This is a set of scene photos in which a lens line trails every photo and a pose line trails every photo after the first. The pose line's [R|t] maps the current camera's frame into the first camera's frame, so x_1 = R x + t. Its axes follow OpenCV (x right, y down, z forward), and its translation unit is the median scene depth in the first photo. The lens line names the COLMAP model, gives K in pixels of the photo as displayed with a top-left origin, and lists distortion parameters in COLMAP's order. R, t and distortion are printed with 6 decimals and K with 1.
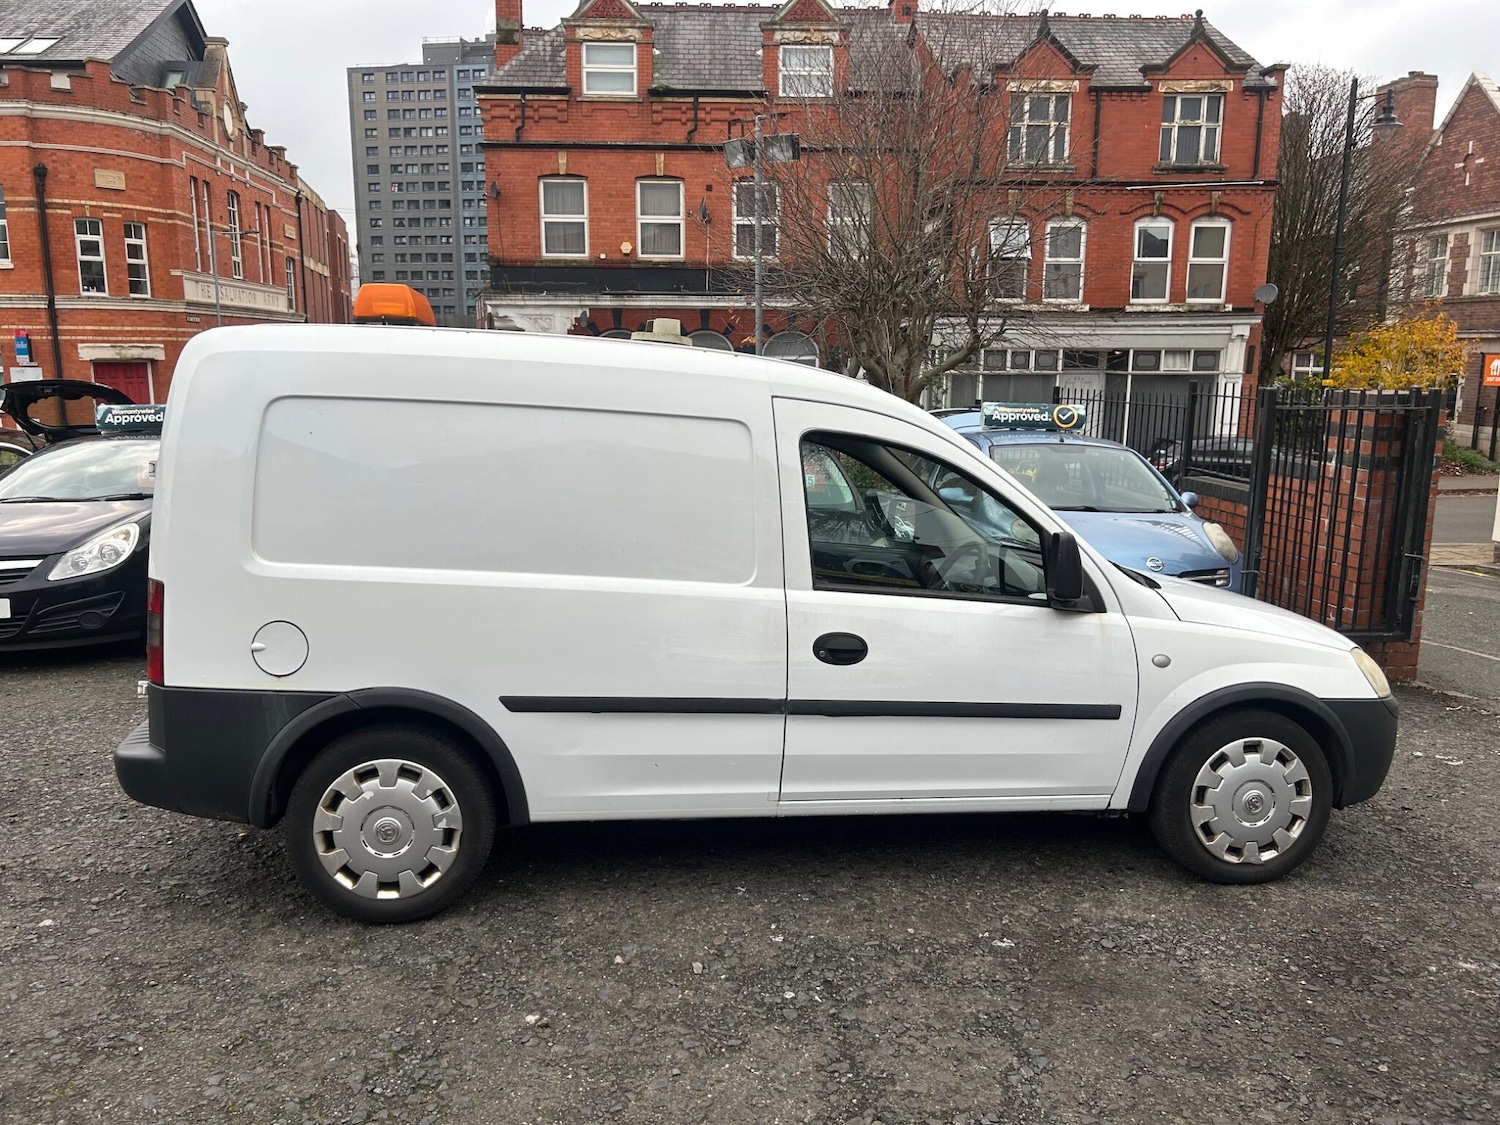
lens RADIAL K [[1128.7, 0, 744.5], [0, 1128.7, 566.2], [0, 0, 1]] dist [0.051181, -0.058868]
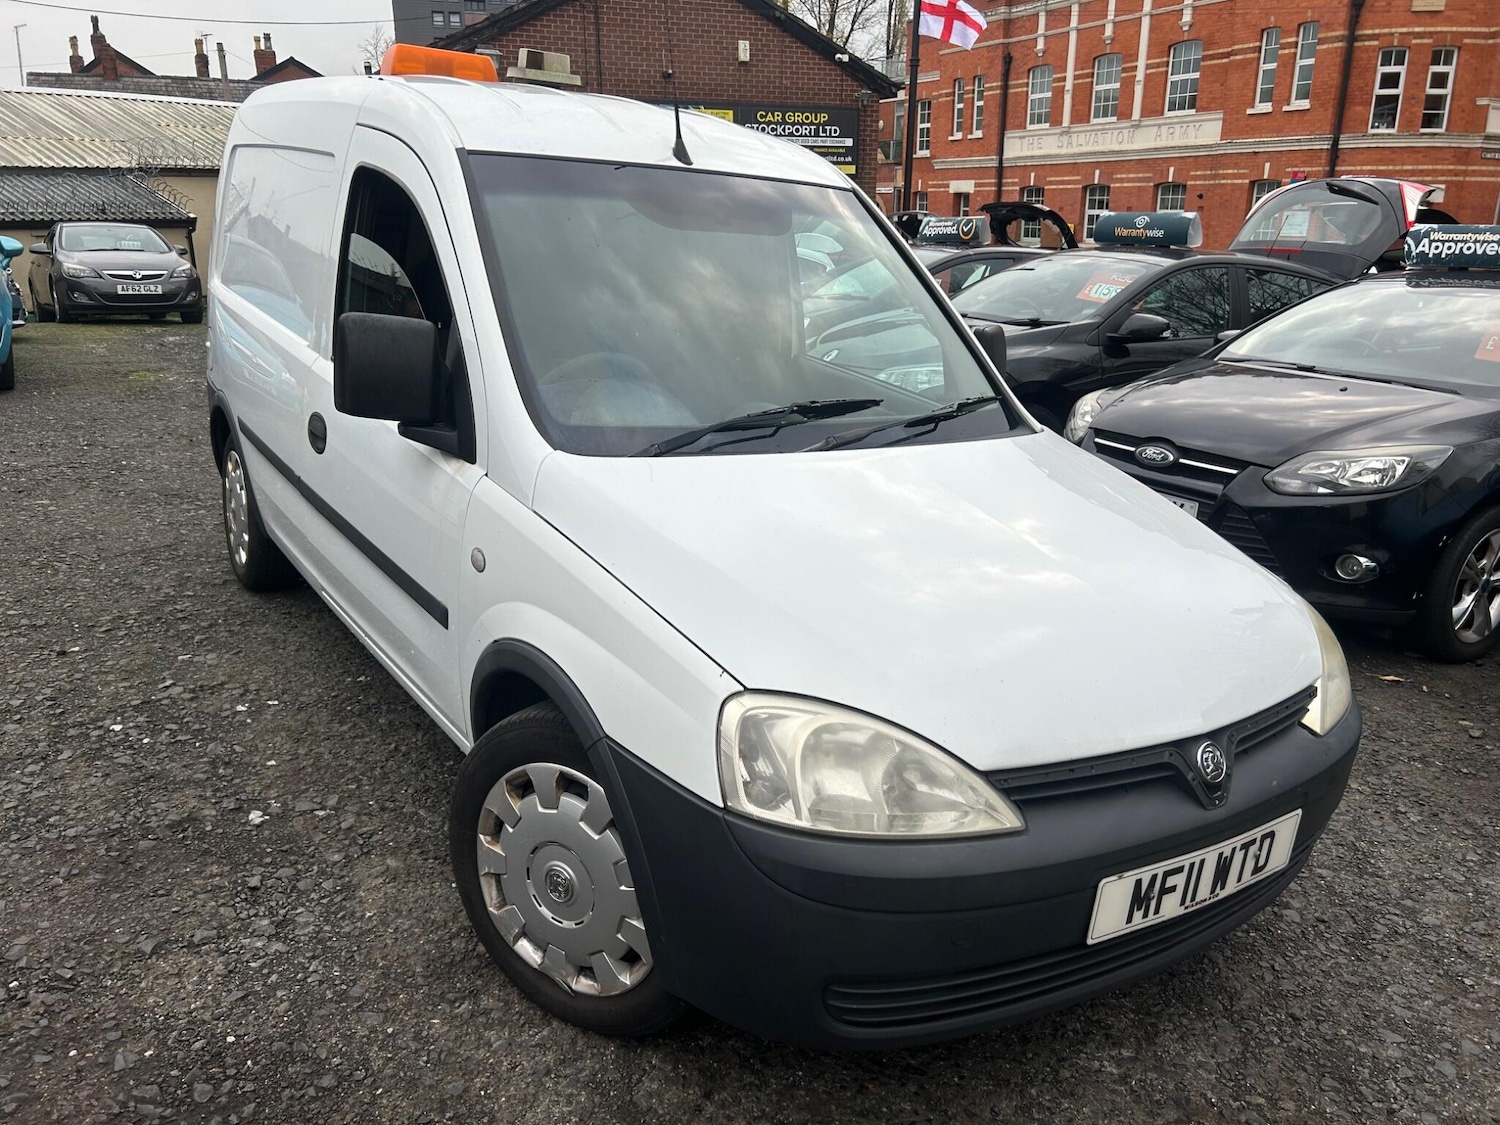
lens RADIAL K [[1128.7, 0, 748.6], [0, 1128.7, 572.6], [0, 0, 1]] dist [0.051181, -0.058868]
pose [[0.432060, 0.272444, -0.859708, 0.122254], [-0.164910, 0.961072, 0.221688, -0.008465], [0.886639, 0.045992, 0.460170, 0.111430]]
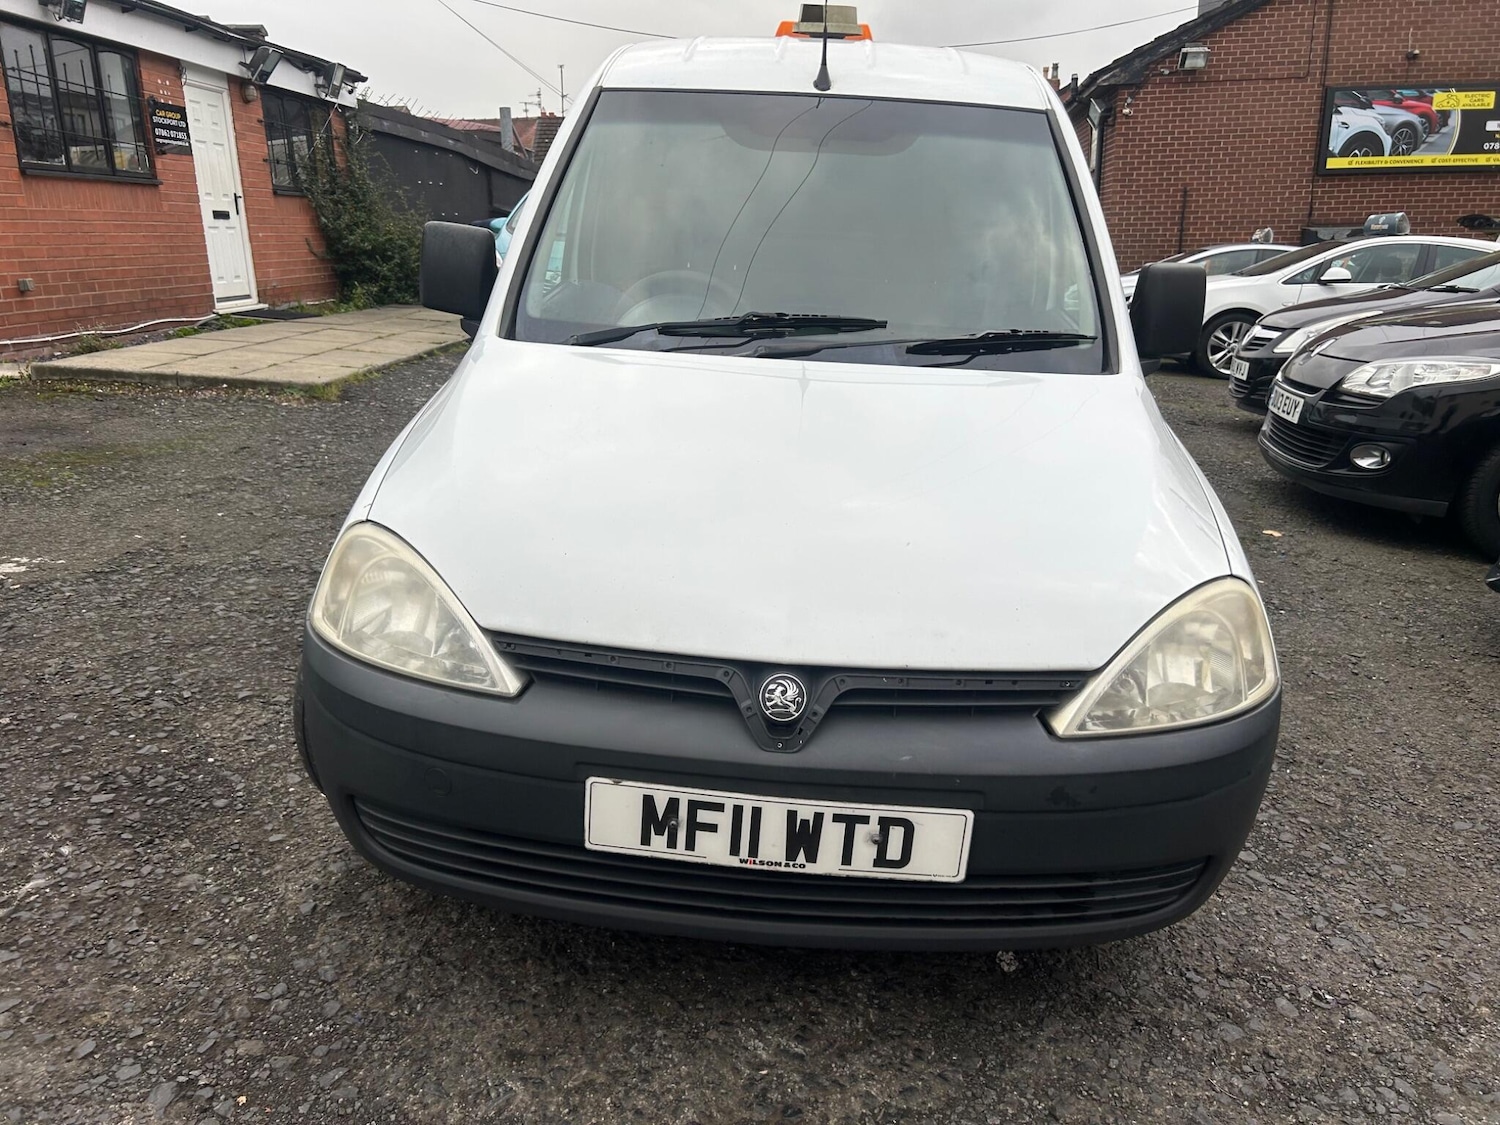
lens RADIAL K [[1128.7, 0, 757.2], [0, 1128.7, 571.1], [0, 0, 1]] dist [0.051181, -0.058868]
pose [[-0.181913, 0.278160, -0.943151, 0.130767], [-0.169346, 0.935962, 0.308703, -0.010415], [0.968623, 0.215876, -0.123159, 0.168722]]
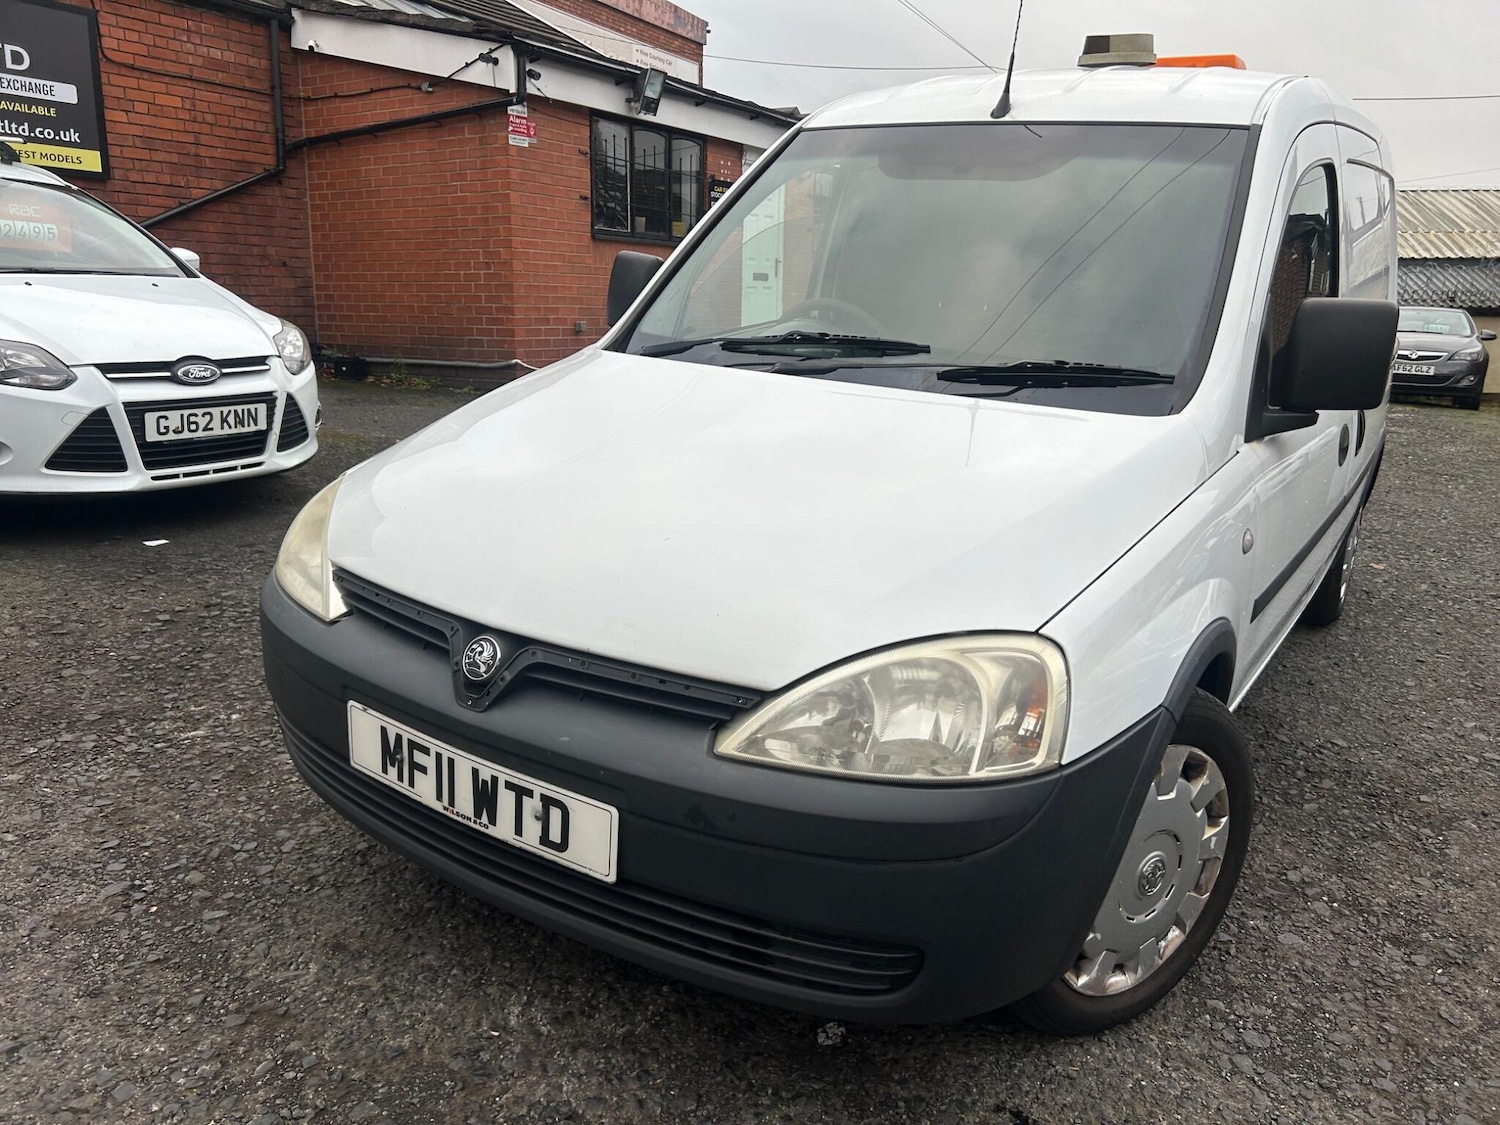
lens RADIAL K [[1128.7, 0, 738.7], [0, 1128.7, 560.0], [0, 0, 1]] dist [0.051181, -0.058868]
pose [[-0.650558, 0.153521, -0.743778, 0.114400], [-0.154974, 0.931913, 0.327904, -0.013523], [0.743477, 0.328587, -0.582471, 0.205684]]
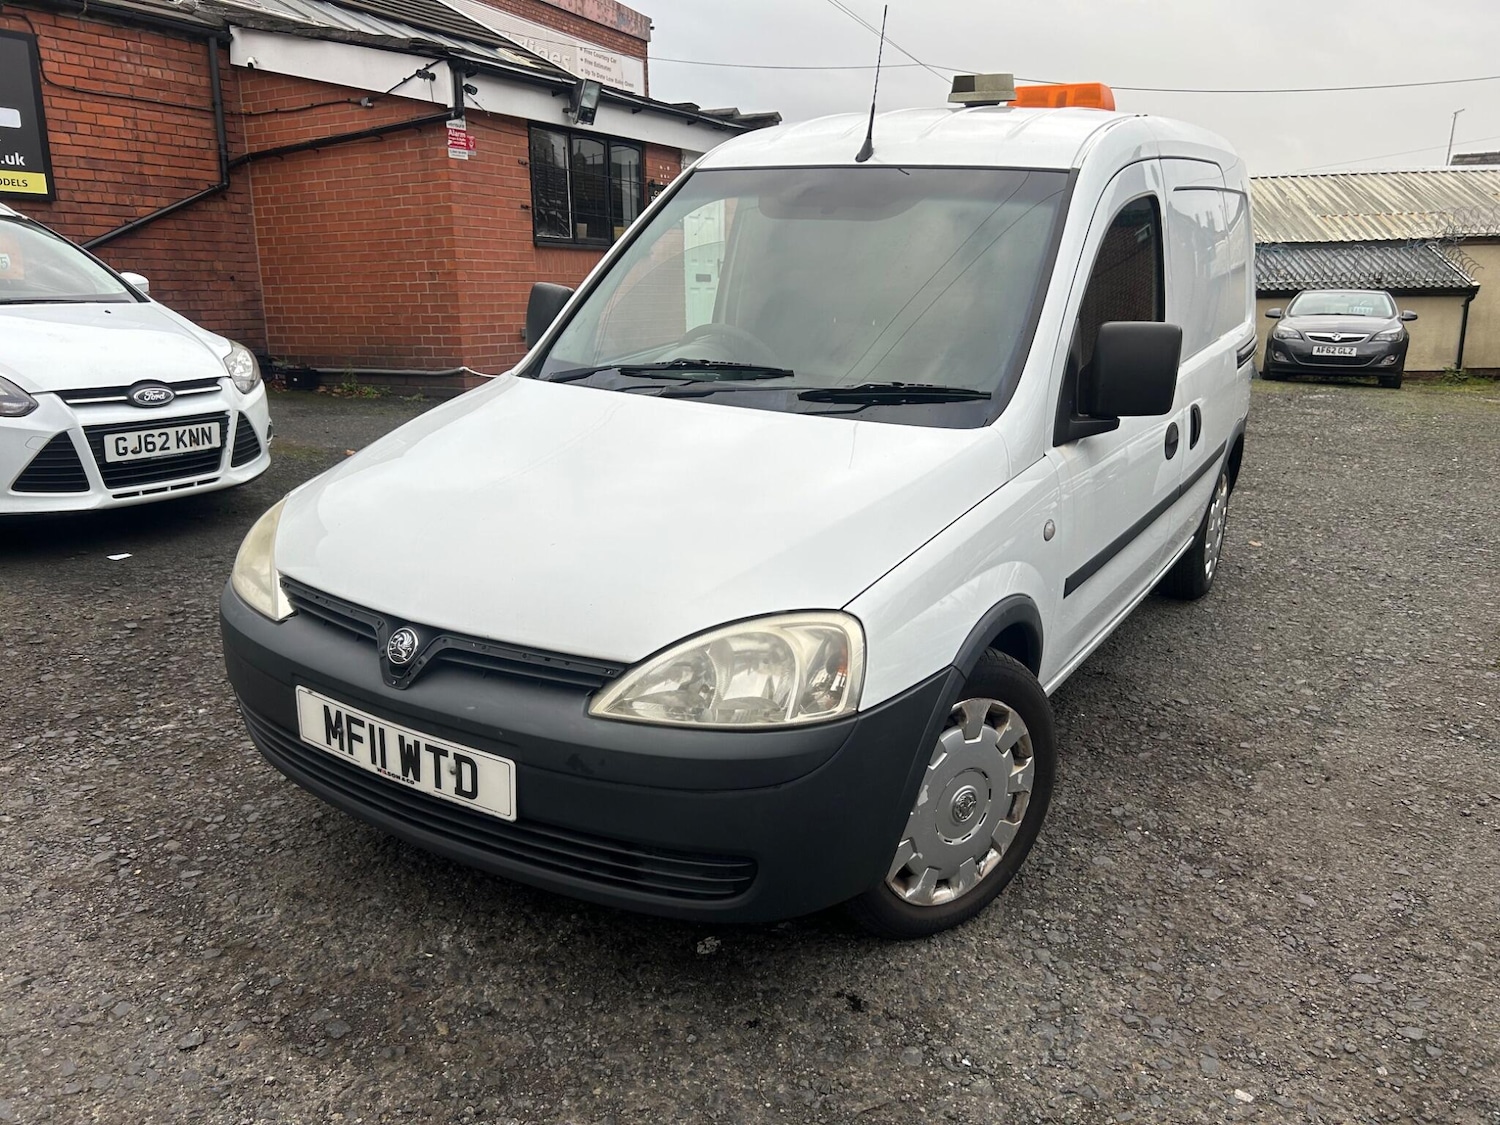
lens RADIAL K [[1128.7, 0, 738.6], [0, 1128.7, 575.3], [0, 0, 1]] dist [0.051181, -0.058868]
pose [[-0.623528, 0.187715, -0.758931, 0.120645], [-0.136036, 0.929888, 0.341765, -0.019087], [0.769875, 0.316342, -0.554275, 0.217937]]
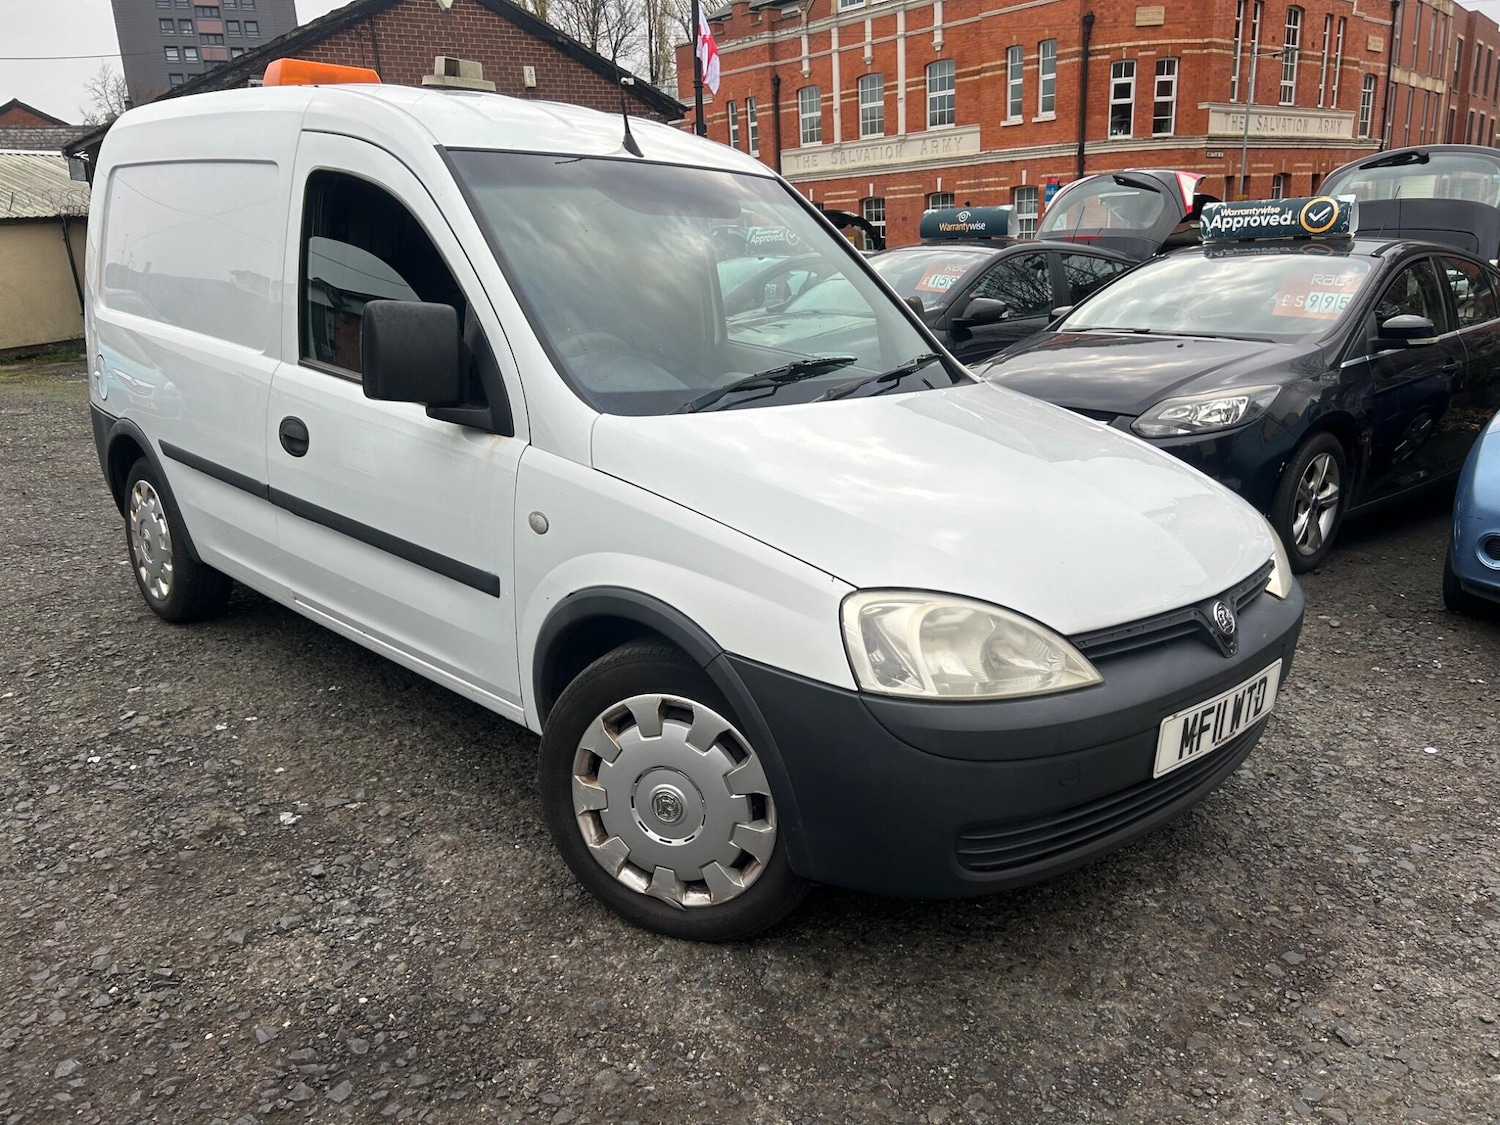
lens RADIAL K [[1128.7, 0, 756.2], [0, 1128.7, 573.6], [0, 0, 1]] dist [0.051181, -0.058868]
pose [[0.598221, 0.203971, -0.774937, 0.120998], [-0.100549, 0.978526, 0.179937, -0.001767], [0.794998, -0.029723, 0.605883, 0.093528]]
